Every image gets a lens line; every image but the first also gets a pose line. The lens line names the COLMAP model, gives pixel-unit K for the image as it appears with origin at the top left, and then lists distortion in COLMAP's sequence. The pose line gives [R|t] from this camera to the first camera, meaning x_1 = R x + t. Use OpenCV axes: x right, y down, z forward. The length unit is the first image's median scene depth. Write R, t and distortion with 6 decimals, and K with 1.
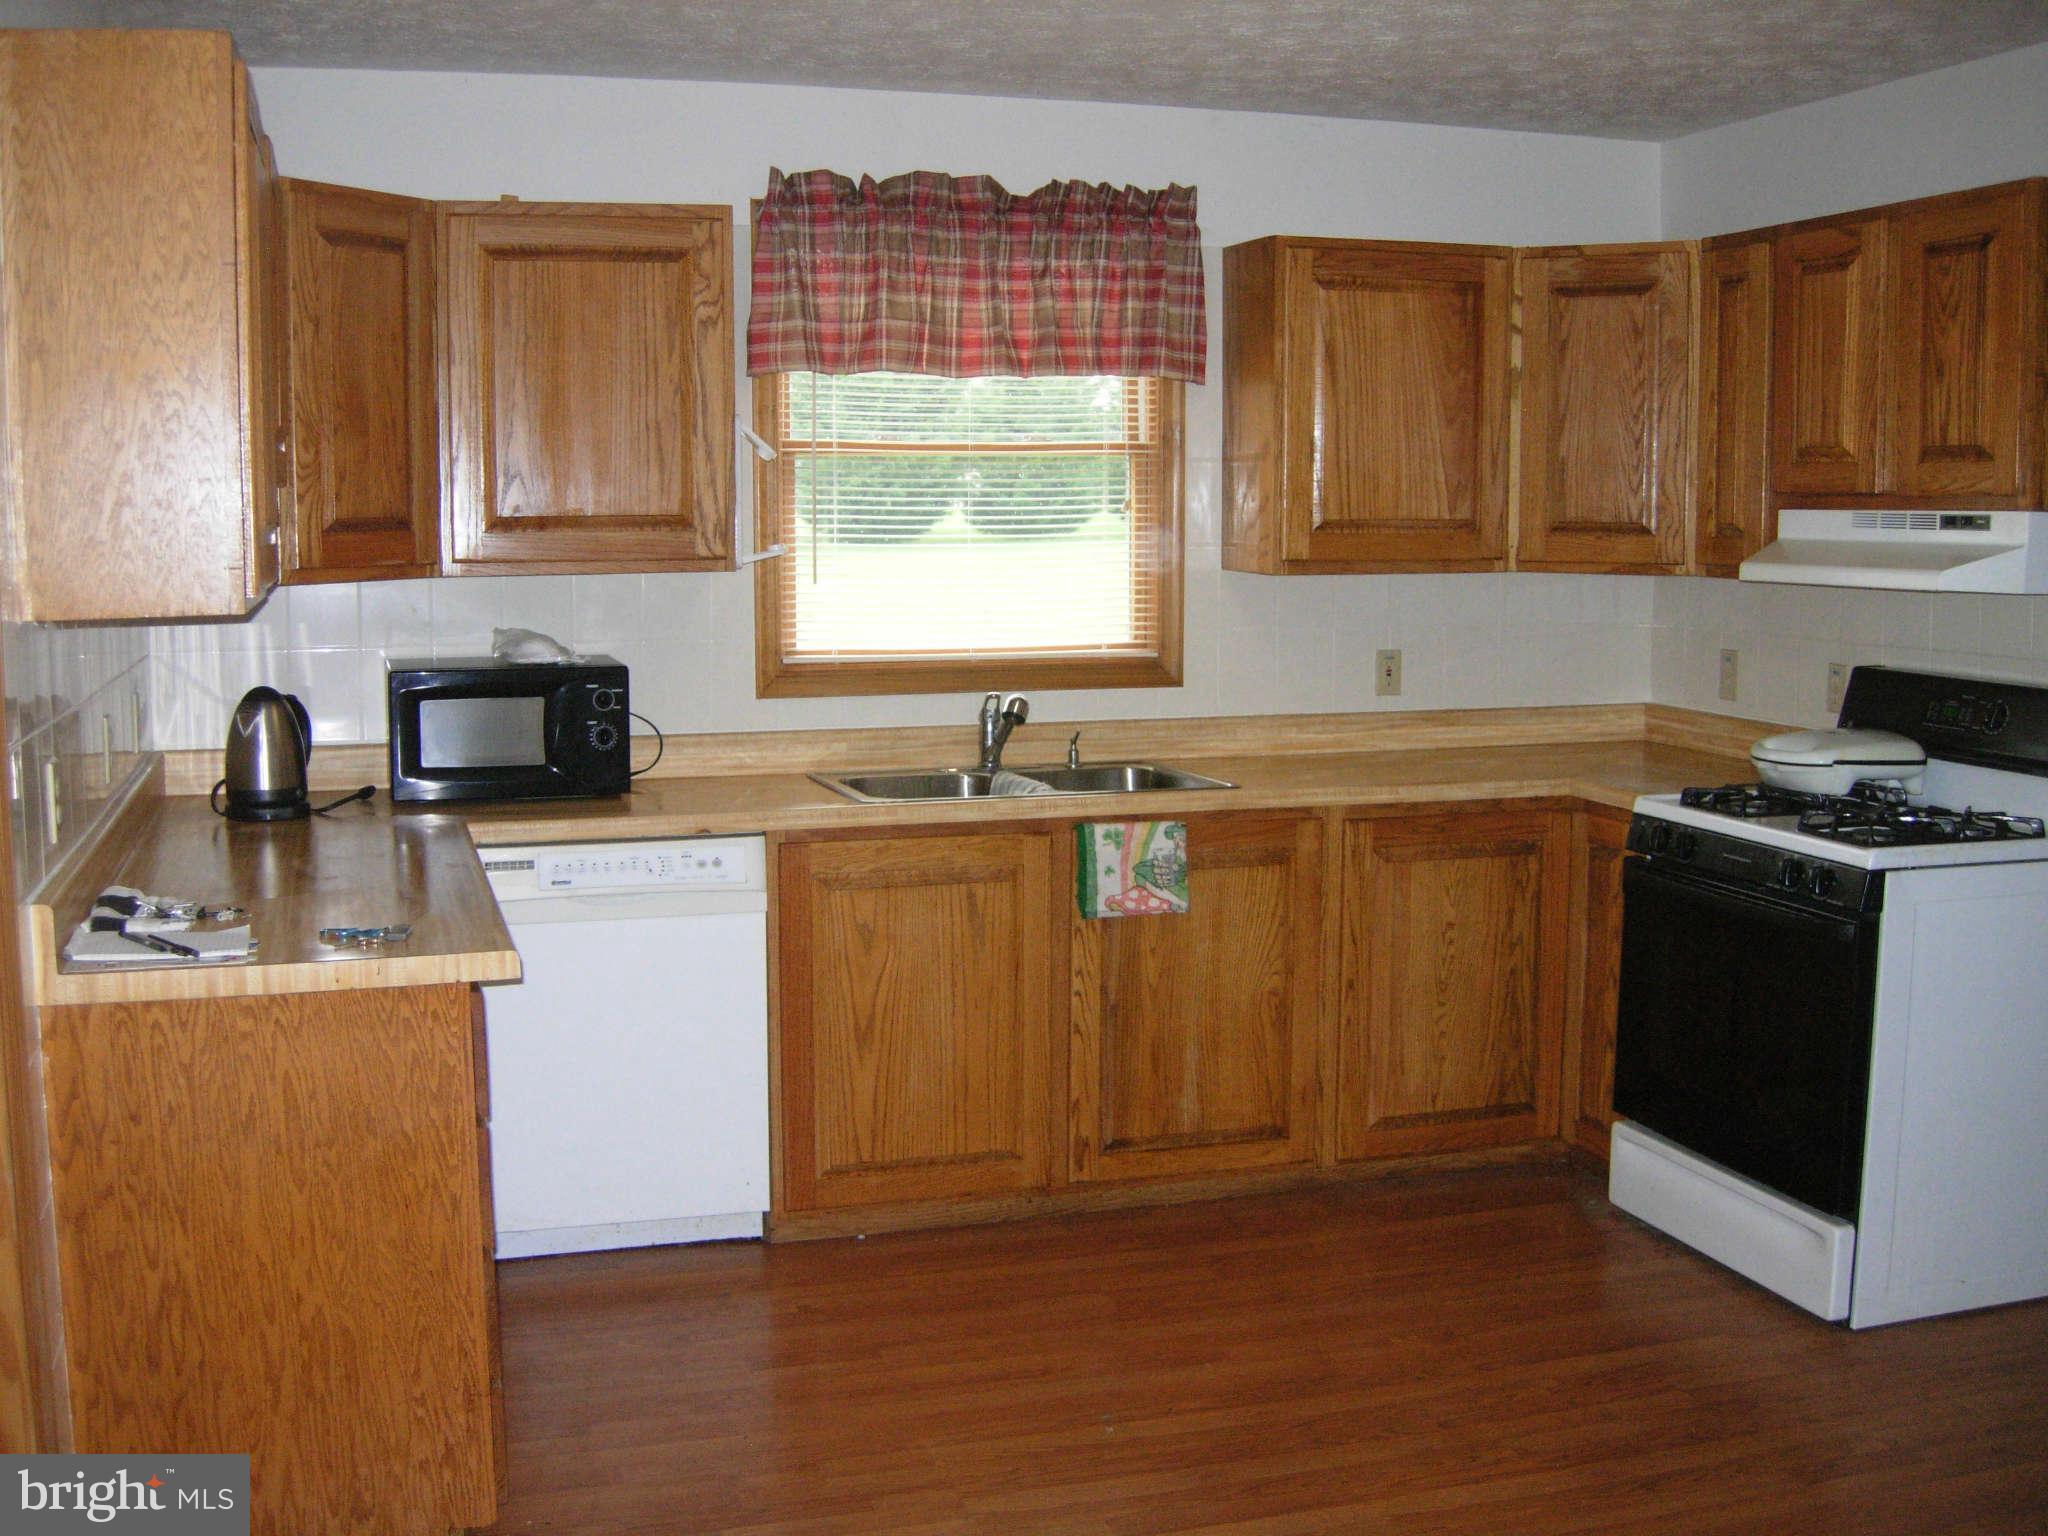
lens RADIAL K [[2192.8, 0, 1024.0], [0, 2192.8, 768.0], [0, 0, 1]] dist [-0.123668, 0.010192]
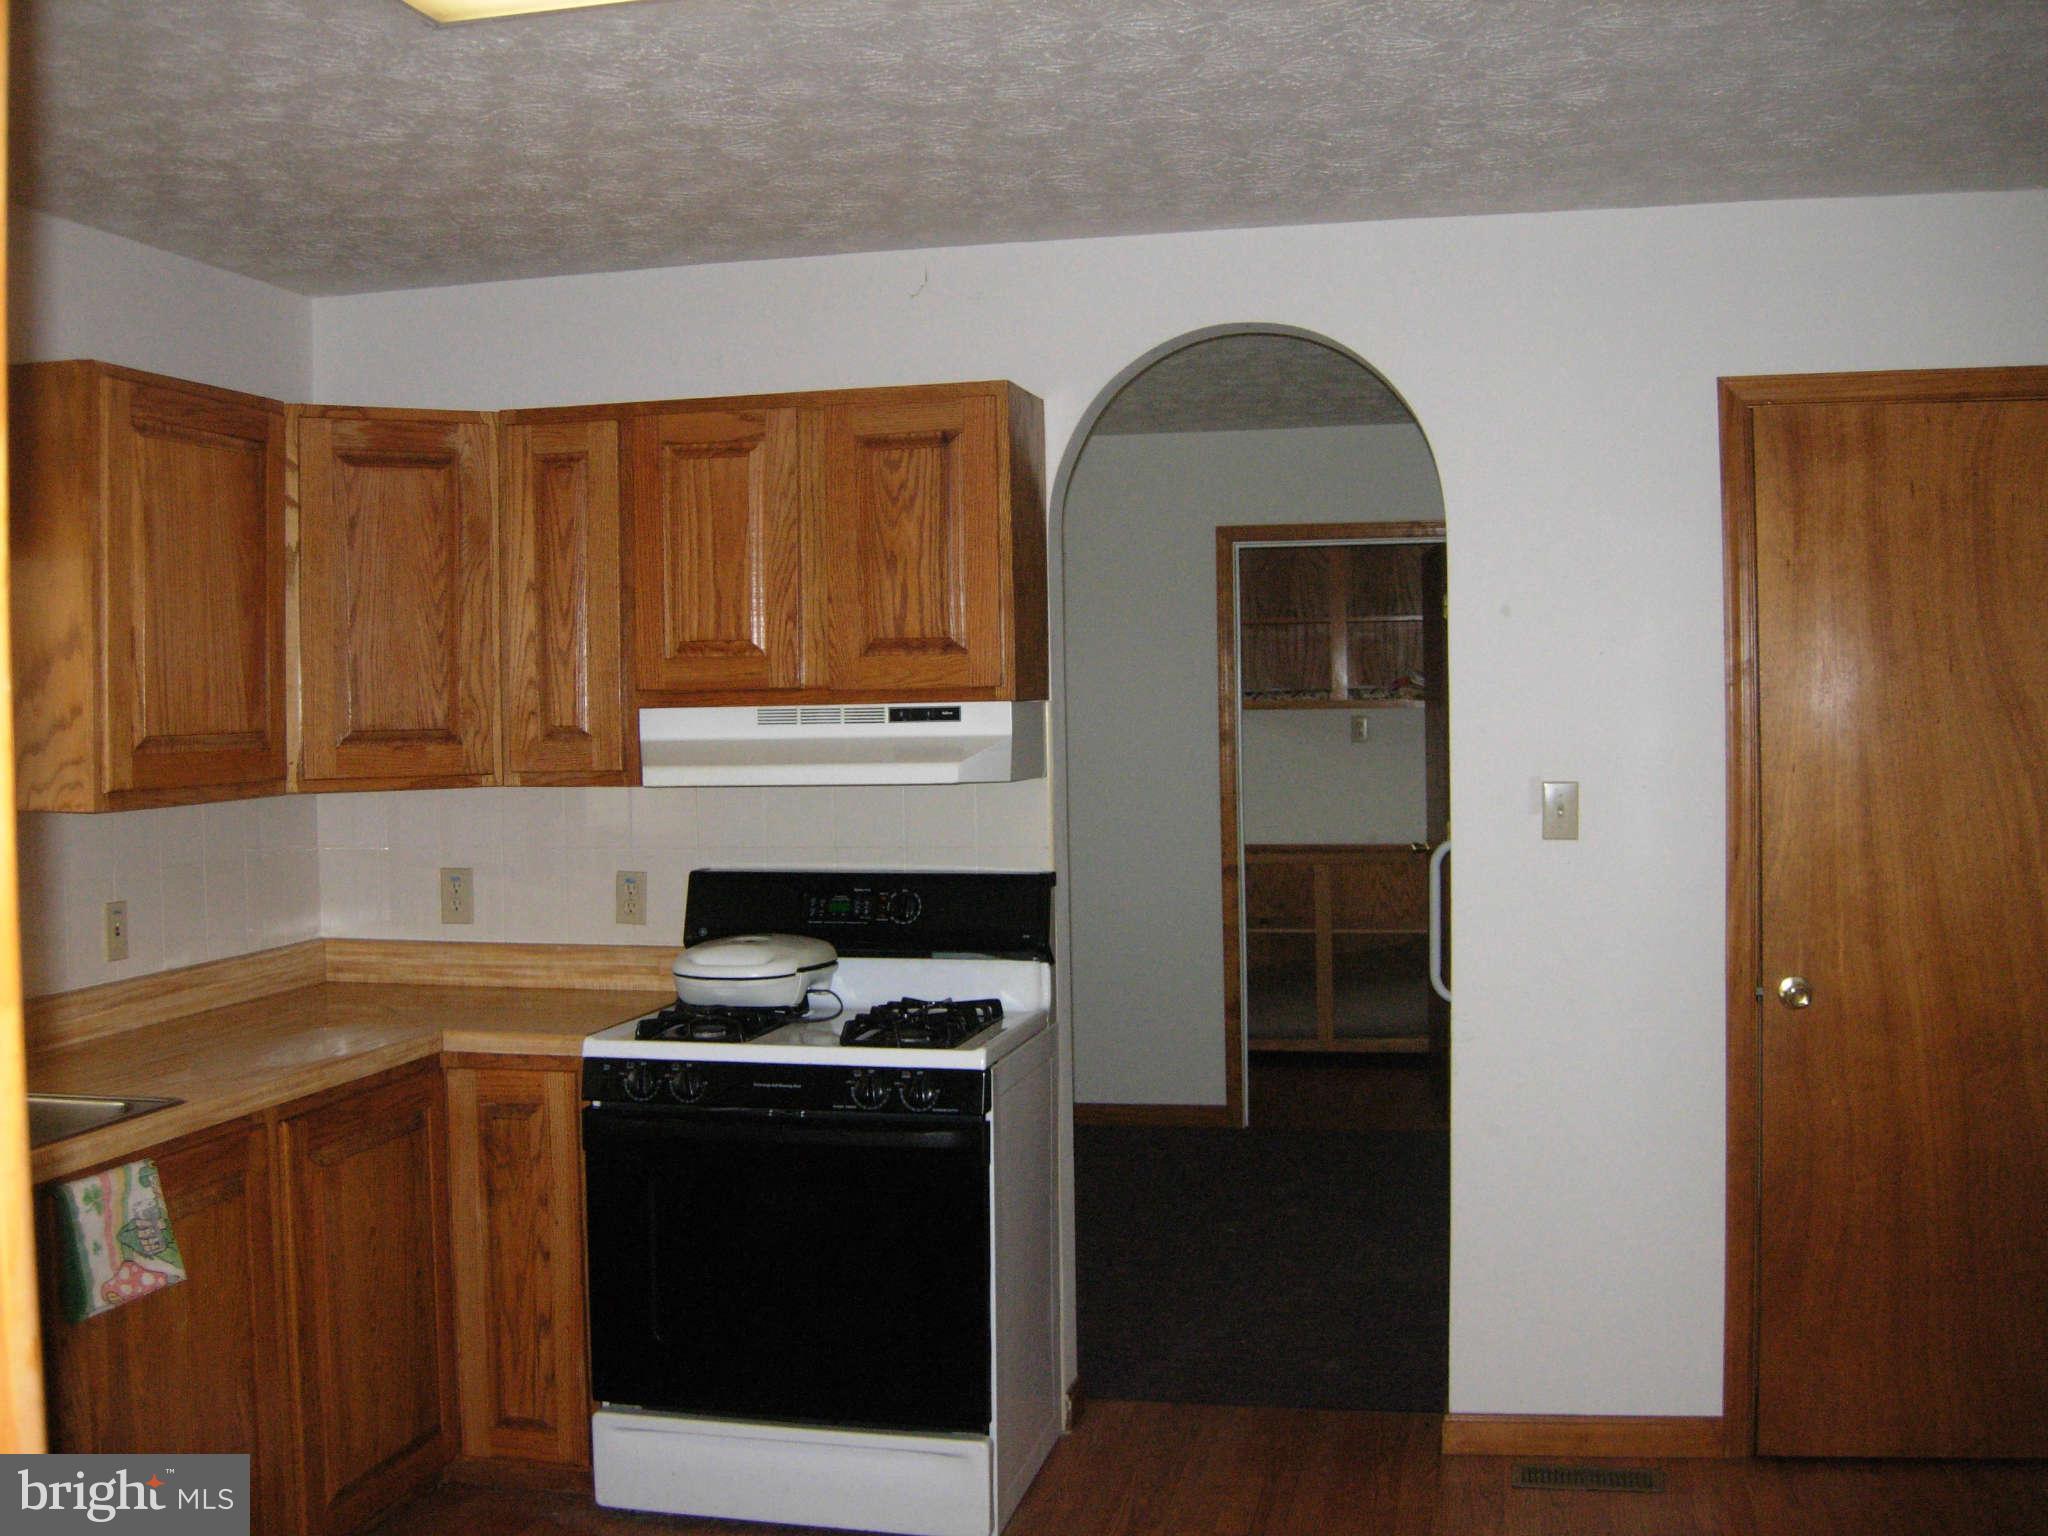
lens RADIAL K [[2192.8, 0, 1024.0], [0, 2192.8, 768.0], [0, 0, 1]] dist [-0.123668, 0.010192]
pose [[0.516074, -0.035887, 0.855792, -0.373574], [0.117580, 0.992632, -0.029280, -0.048359], [-0.848435, 0.115735, 0.516491, 0.383885]]
